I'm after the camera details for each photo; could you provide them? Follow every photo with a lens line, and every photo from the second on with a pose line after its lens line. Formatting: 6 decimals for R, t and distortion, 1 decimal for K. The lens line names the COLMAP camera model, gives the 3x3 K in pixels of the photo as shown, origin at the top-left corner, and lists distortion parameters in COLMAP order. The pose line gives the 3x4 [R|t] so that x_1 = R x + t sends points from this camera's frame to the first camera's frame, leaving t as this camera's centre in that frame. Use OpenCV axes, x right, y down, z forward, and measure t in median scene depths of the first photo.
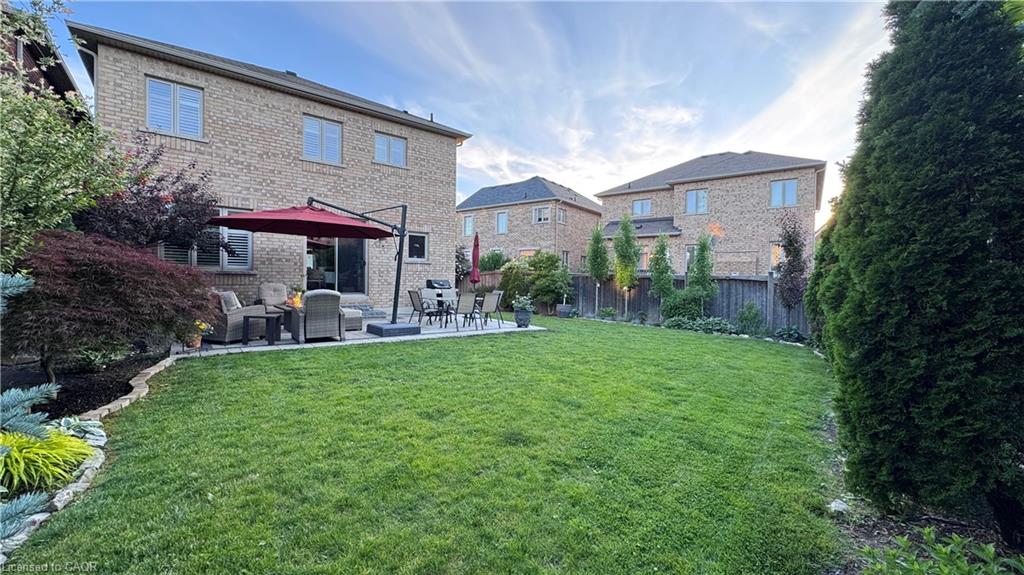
lens RADIAL K [[409.4, 0, 511.1], [0, 409.4, 286.6], [0, 0, 1]] dist [0.003072, 0.000017]
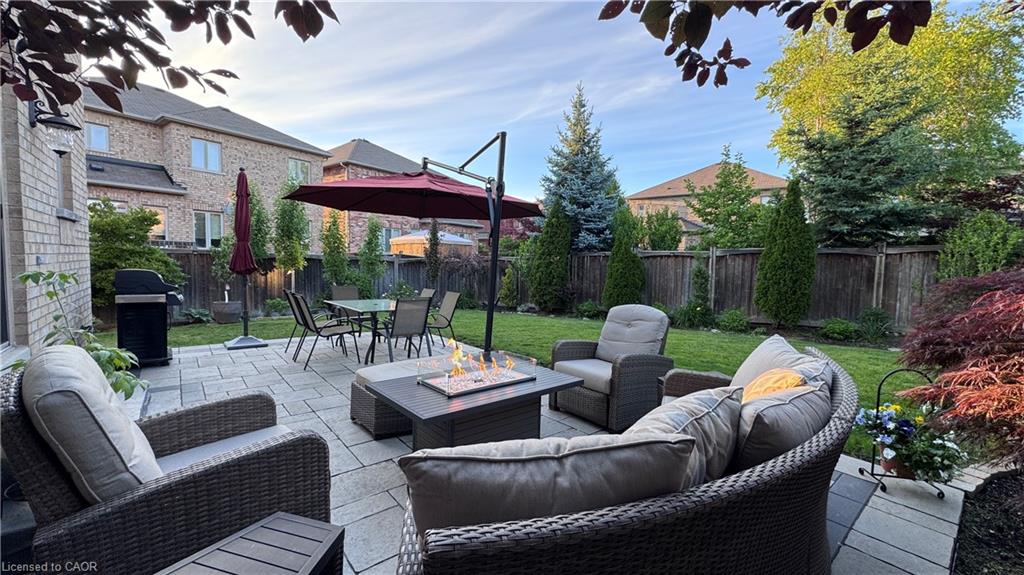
lens RADIAL K [[409.4, 0, 510.8], [0, 409.4, 285.8], [0, 0, 1]] dist [0.003072, 0.000017]
pose [[-0.014204, -0.084801, 0.996297, -0.528574], [-0.002052, 0.996398, 0.084781, -0.038965], [-0.999897, -0.000840, -0.014327, 0.628830]]
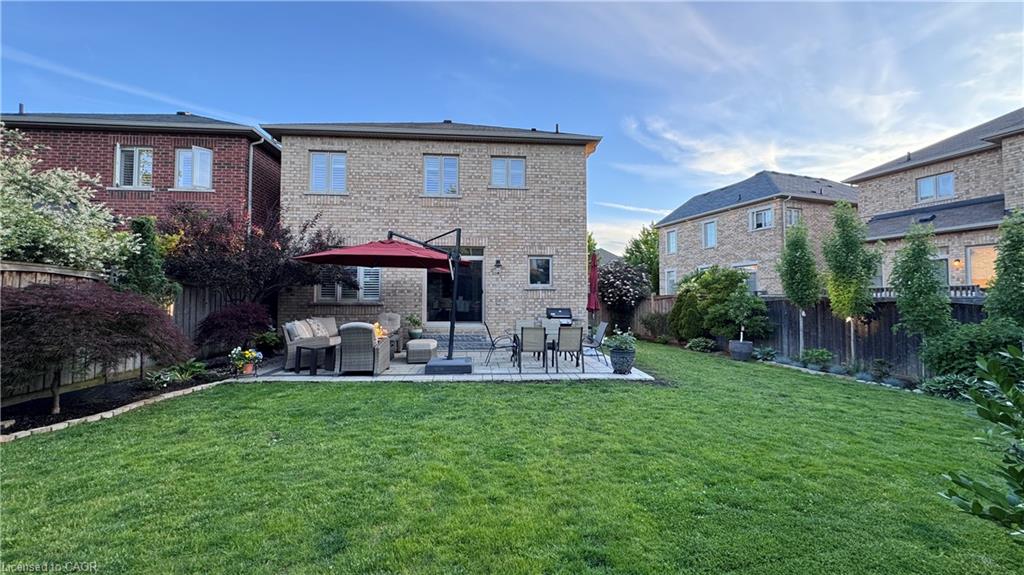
lens RADIAL K [[430.6, 0, 511.6], [0, 430.6, 290.0], [0, 0, 1]] dist [0.001322, 0.001153]
pose [[0.827261, -0.031869, -0.560913, 0.244252], [0.001374, 0.998502, -0.054704, -0.004436], [0.561816, 0.044484, 0.826065, 0.172129]]
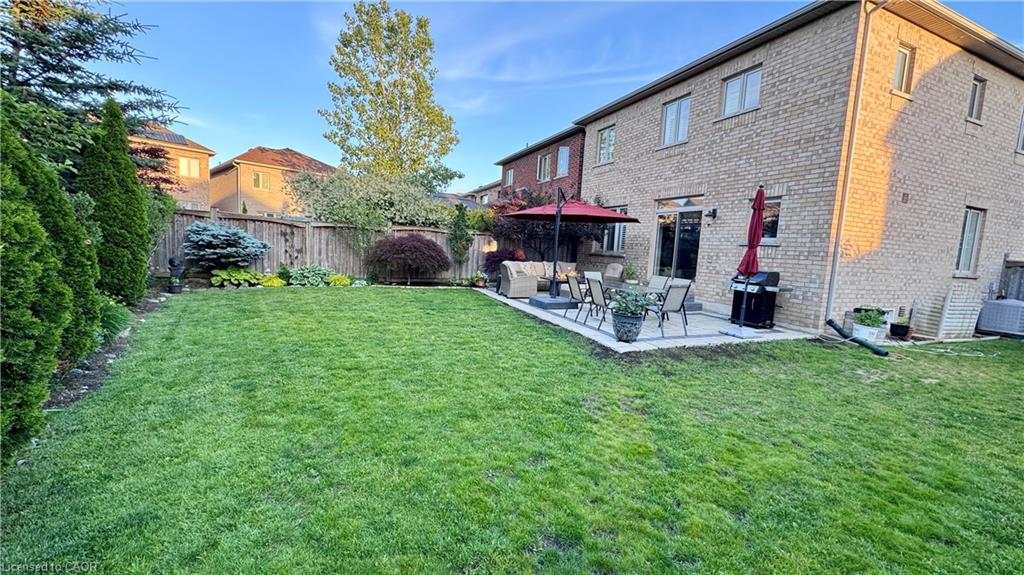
lens RADIAL K [[409.4, 0, 513.8], [0, 409.4, 288.8], [0, 0, 1]] dist [0.003072, 0.000017]
pose [[-0.279616, 0.064061, -0.957972, 0.509457], [-0.082129, 0.992519, 0.090343, -0.013980], [0.956593, 0.103938, -0.272263, 0.775747]]
